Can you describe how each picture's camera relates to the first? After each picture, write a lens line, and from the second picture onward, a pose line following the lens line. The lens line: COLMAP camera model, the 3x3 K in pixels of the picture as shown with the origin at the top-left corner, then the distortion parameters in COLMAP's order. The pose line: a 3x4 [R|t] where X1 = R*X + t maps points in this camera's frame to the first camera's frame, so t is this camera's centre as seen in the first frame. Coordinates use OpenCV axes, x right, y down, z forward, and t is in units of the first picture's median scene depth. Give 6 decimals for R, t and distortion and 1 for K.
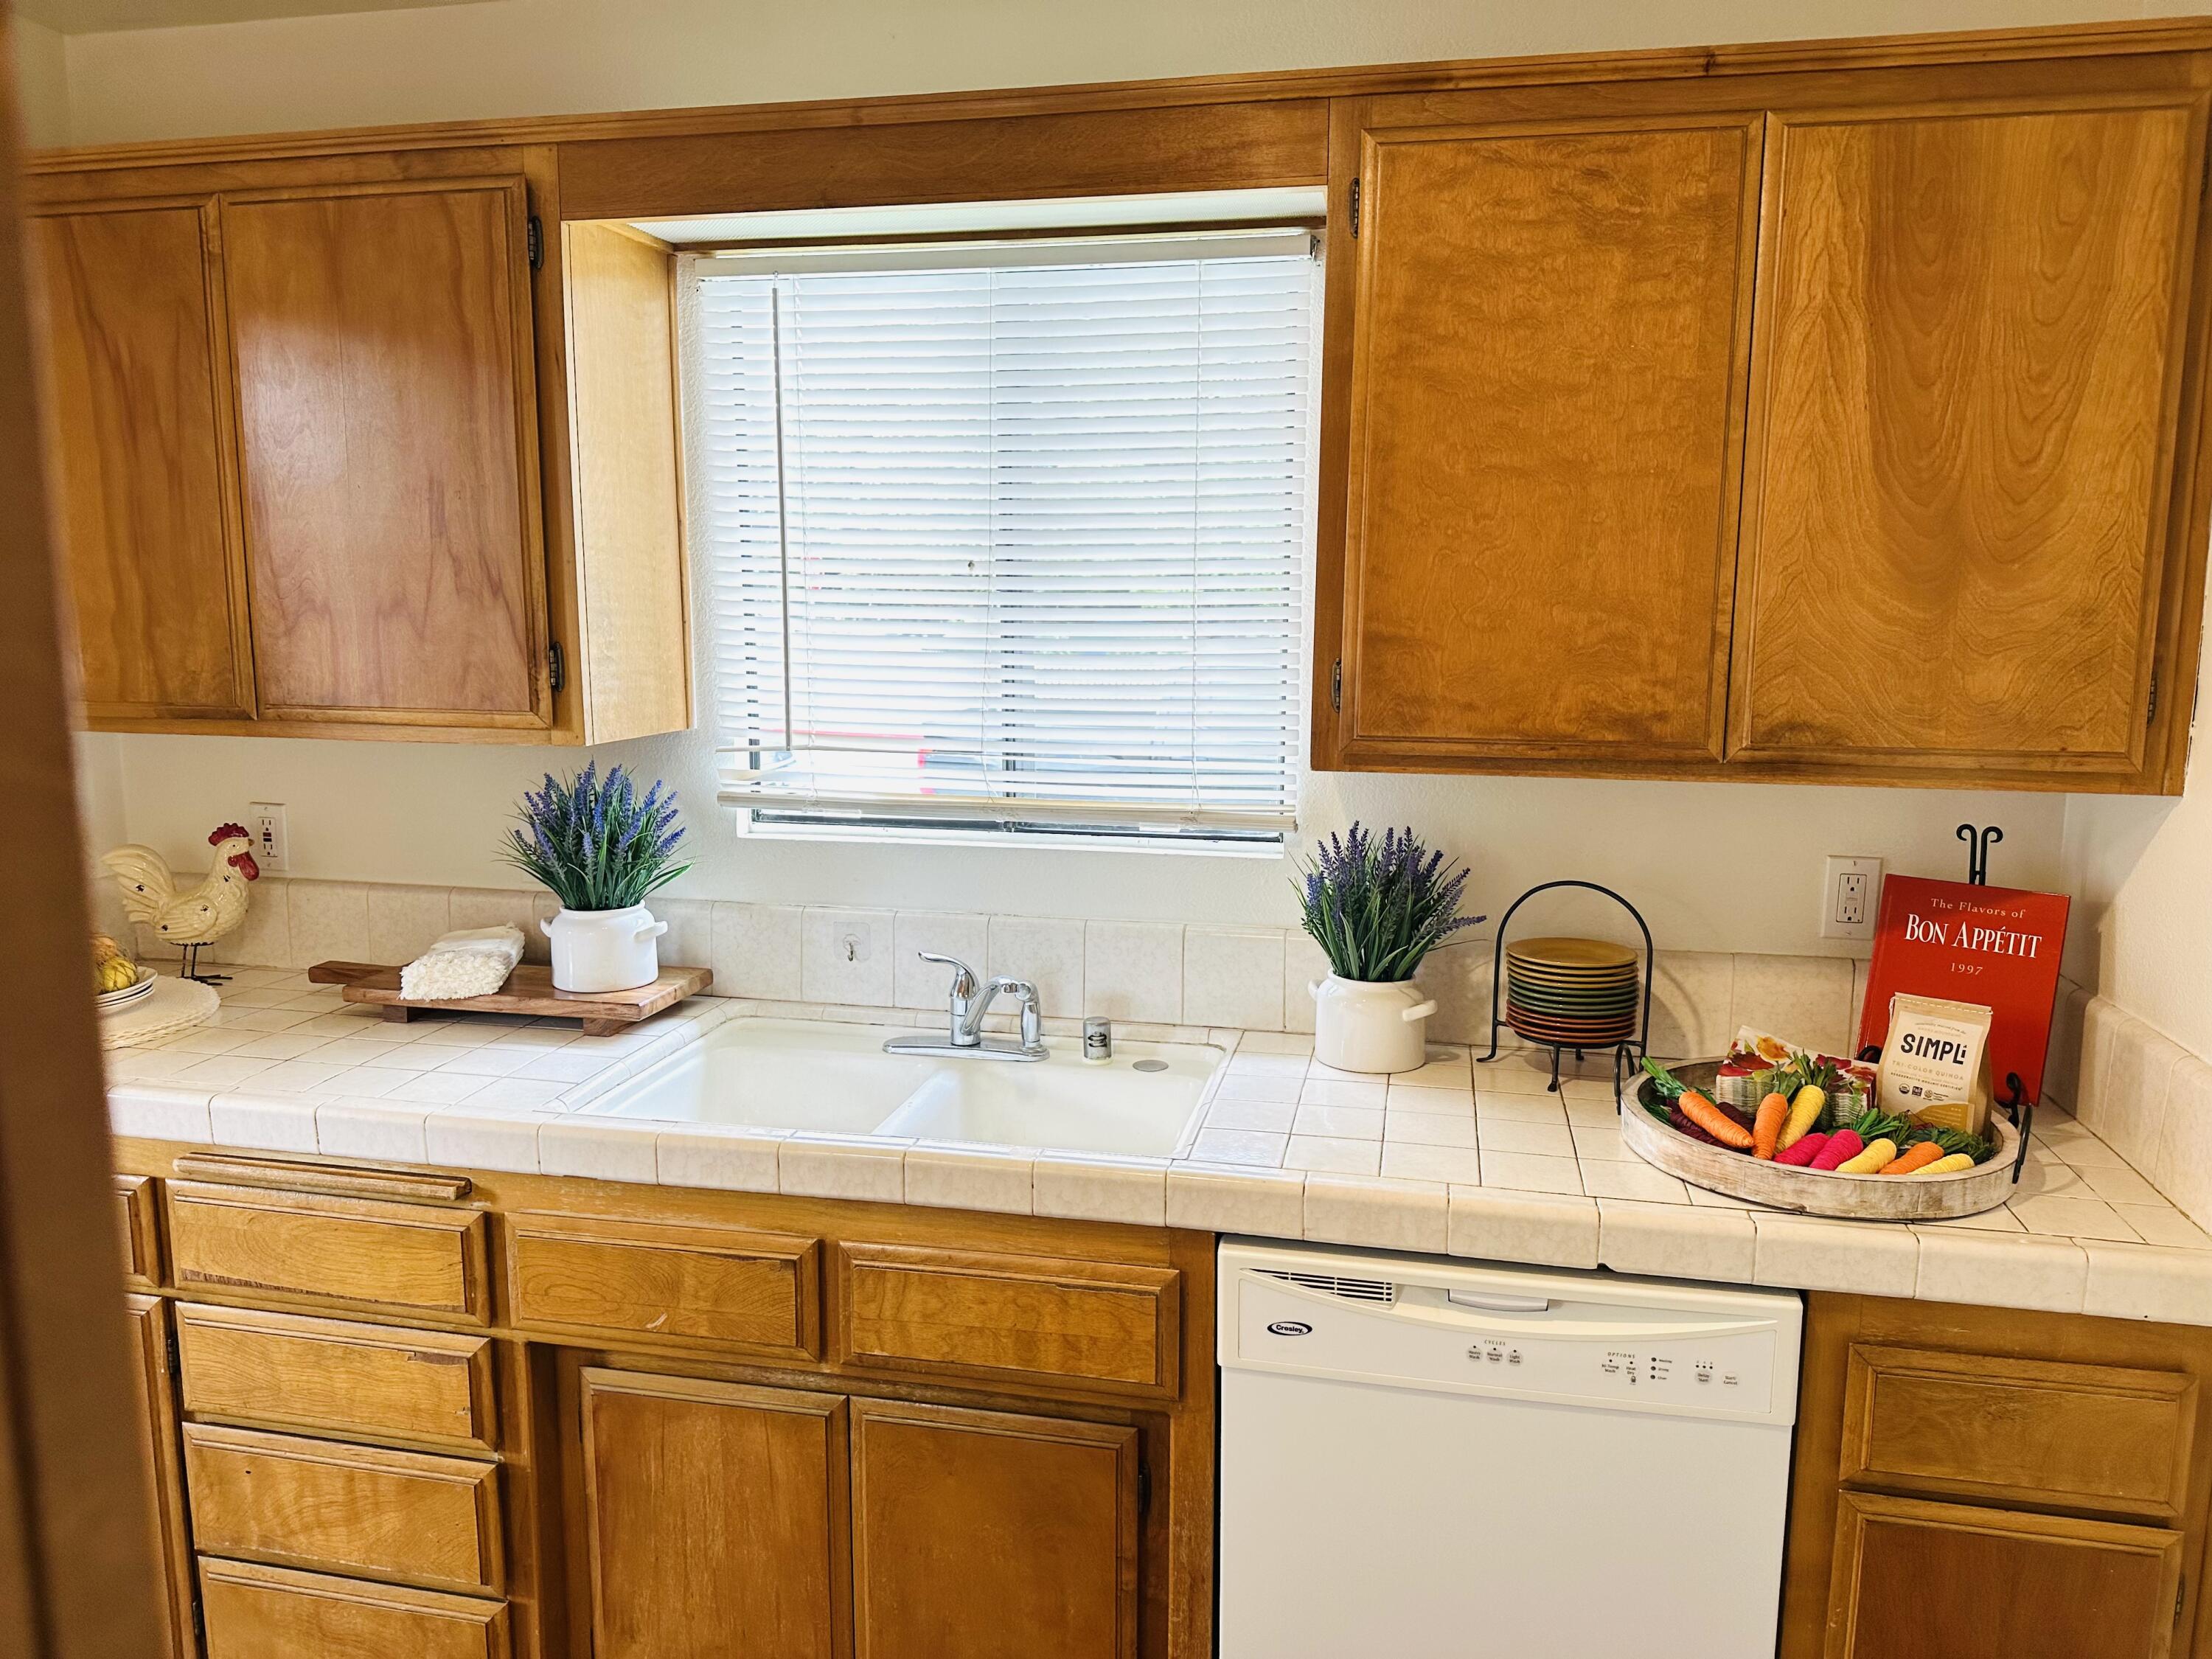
lens RADIAL K [[1553.9, 0, 1105.3], [0, 1553.9, 826.5], [0, 0, 1]] dist [0.019137, -0.040144]
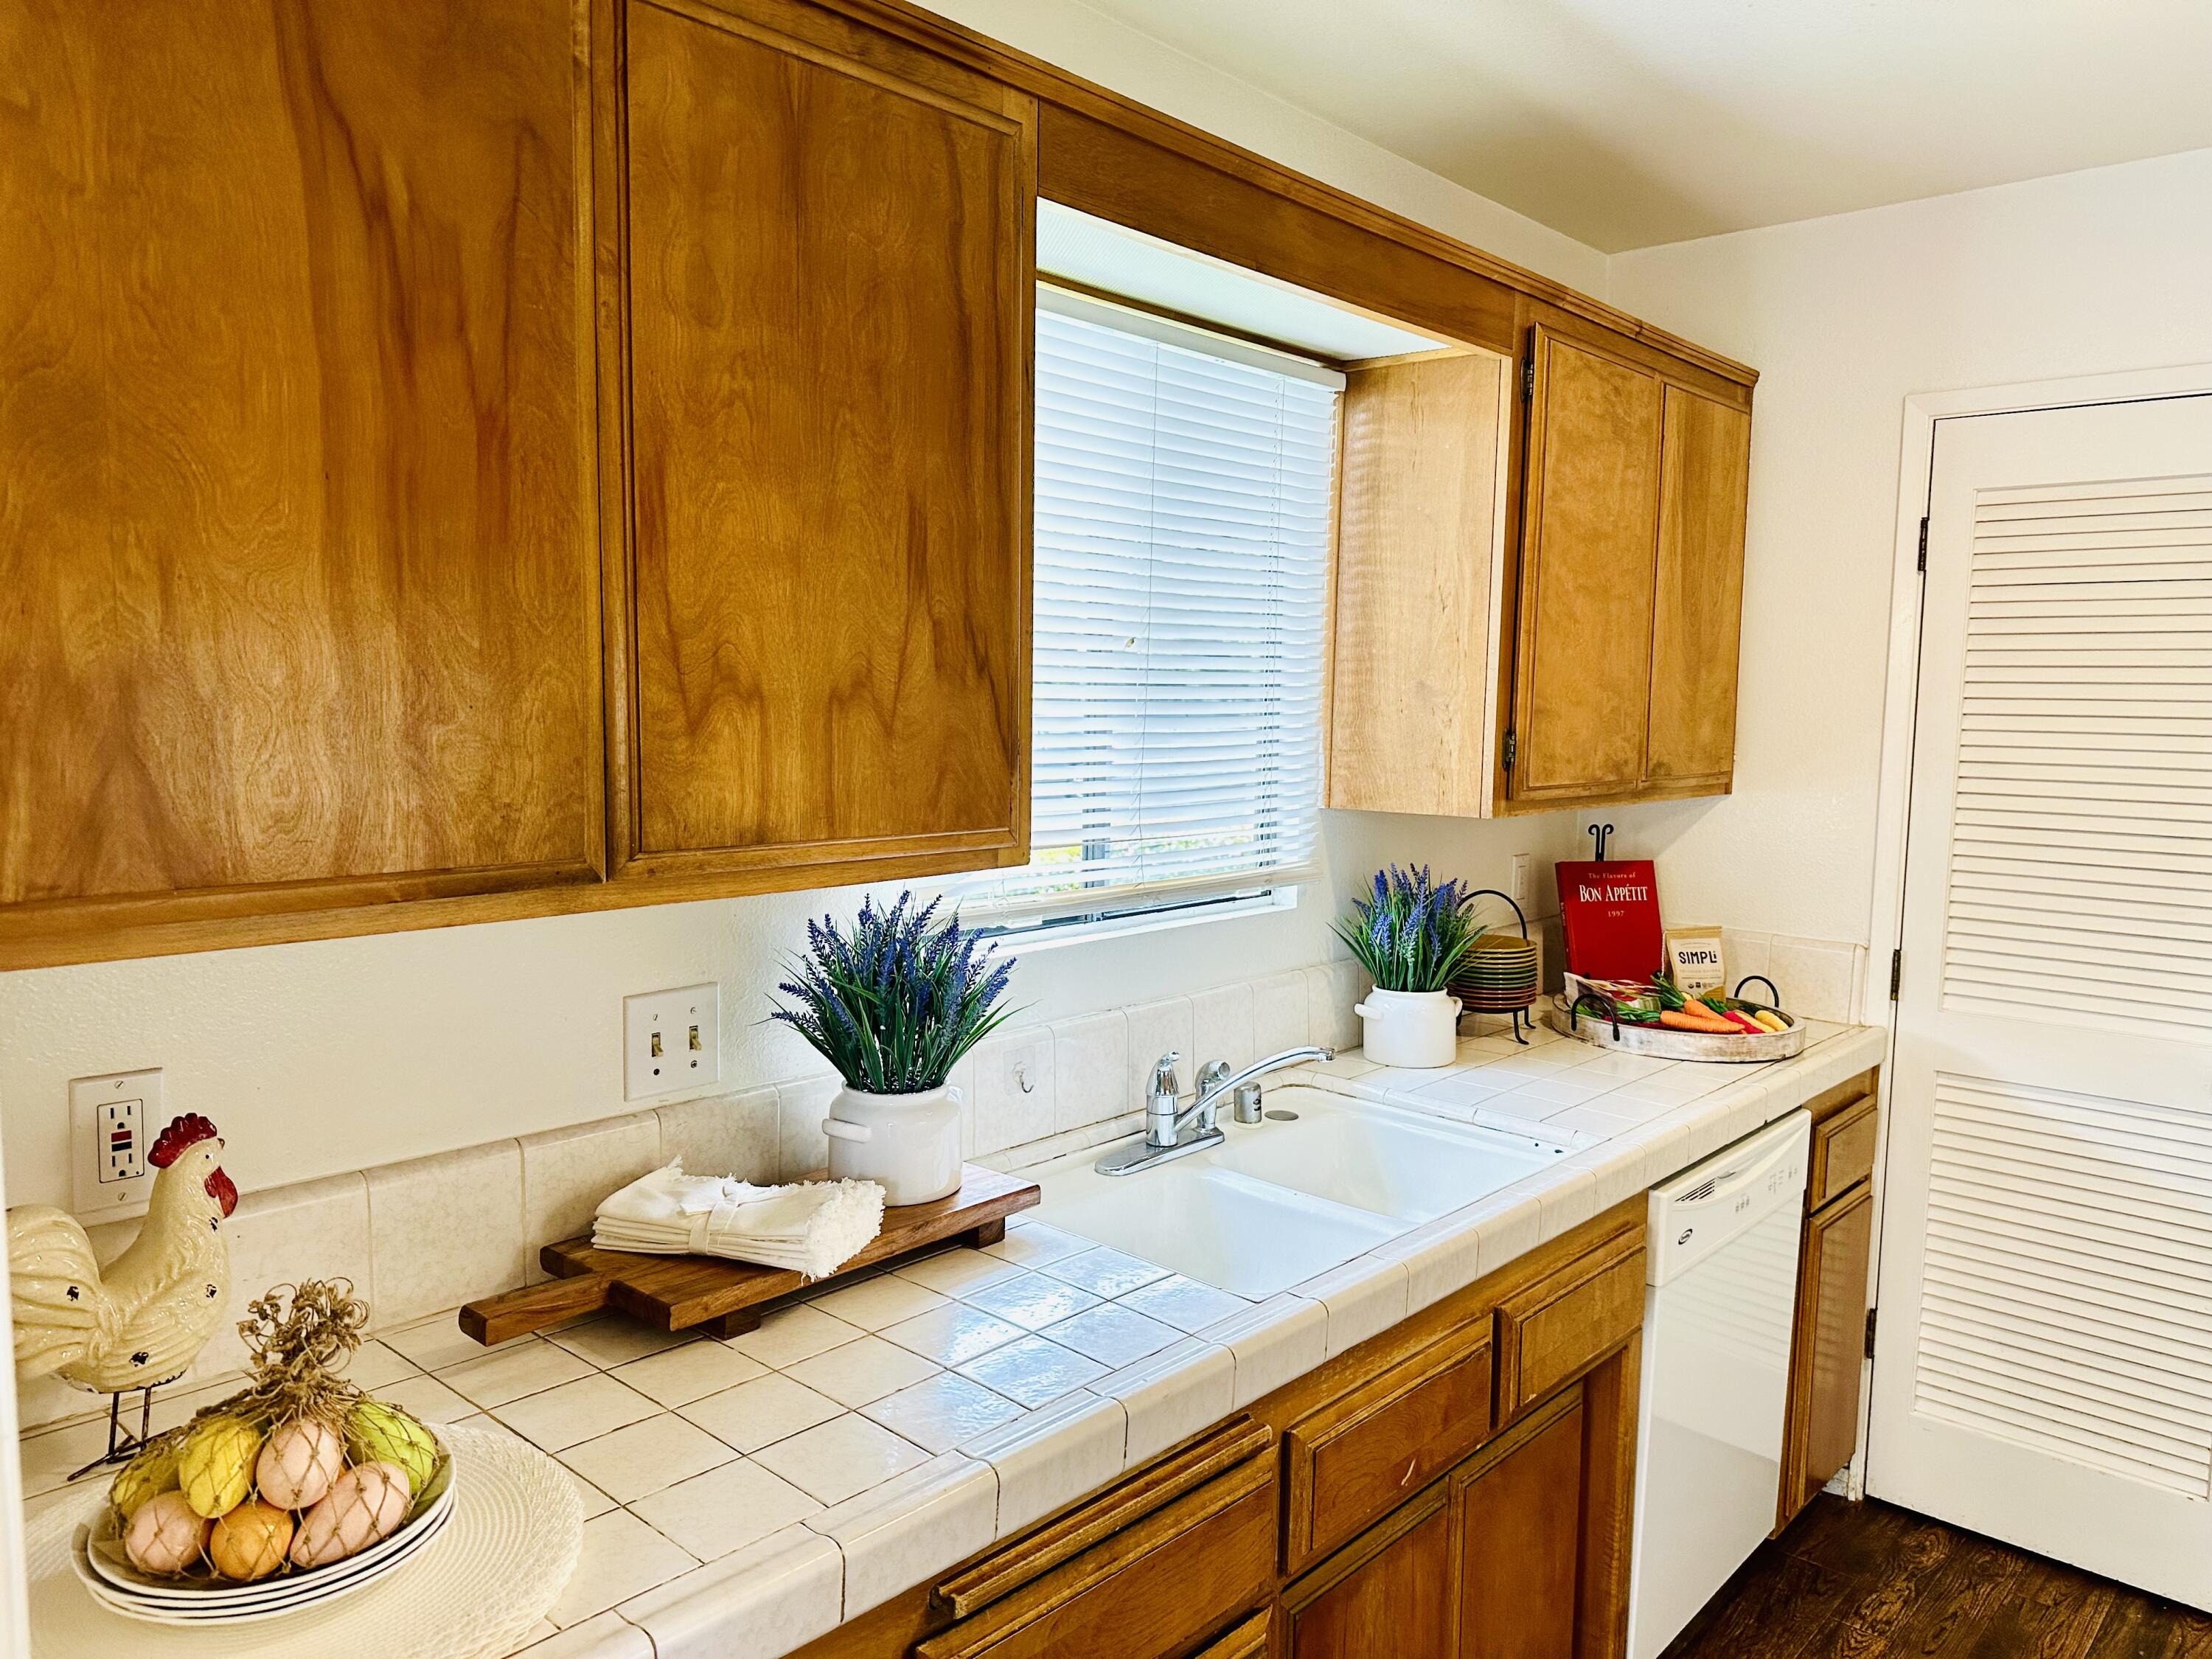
lens RADIAL K [[1553.9, 0, 1085.8], [0, 1553.9, 837.4], [0, 0, 1]] dist [0.019137, -0.040144]
pose [[0.512847, -0.082335, 0.854522, -0.981059], [0.116539, 0.992853, 0.025722, -0.082414], [-0.850533, 0.086394, 0.518777, 0.572396]]
